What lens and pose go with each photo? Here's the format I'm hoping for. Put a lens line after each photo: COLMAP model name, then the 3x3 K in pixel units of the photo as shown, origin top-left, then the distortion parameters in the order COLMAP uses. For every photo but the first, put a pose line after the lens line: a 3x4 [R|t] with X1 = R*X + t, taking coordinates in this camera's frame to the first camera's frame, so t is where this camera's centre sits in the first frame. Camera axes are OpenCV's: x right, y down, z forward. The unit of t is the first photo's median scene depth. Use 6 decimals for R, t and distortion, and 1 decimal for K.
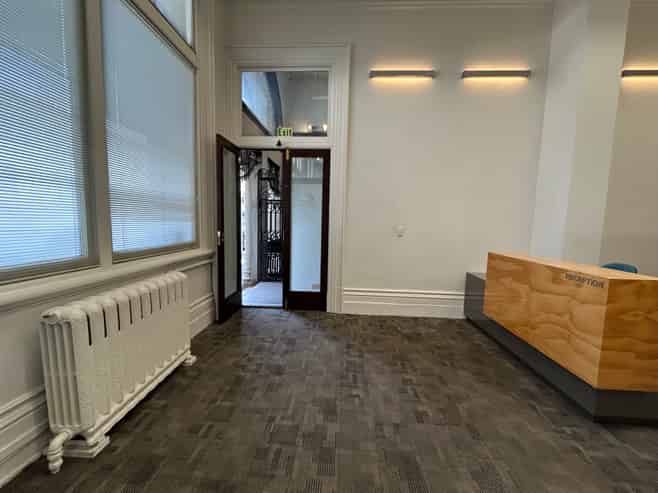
lens RADIAL K [[265.7, 0, 329.8], [0, 265.7, 248.6], [0, 0, 1]] dist [0.001307, 0.001776]
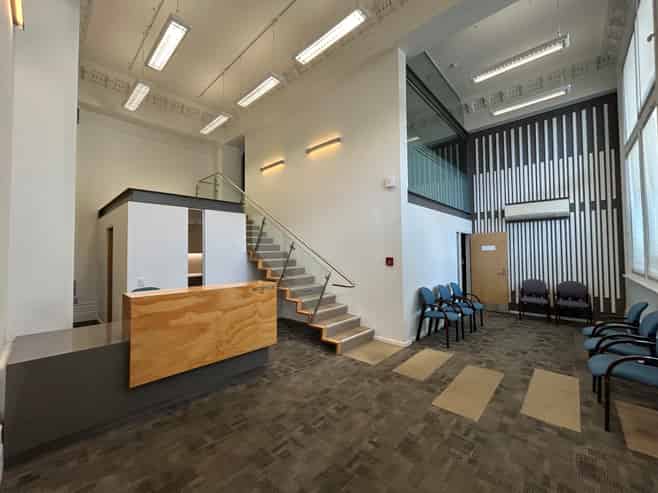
lens RADIAL K [[265.7, 0, 331.0], [0, 265.7, 242.9], [0, 0, 1]] dist [0.001307, 0.001776]
pose [[-0.766746, 0.005596, 0.641926, -0.396206], [0.060964, 0.996077, 0.064135, -0.217122], [-0.639049, 0.088310, -0.764080, 1.751548]]
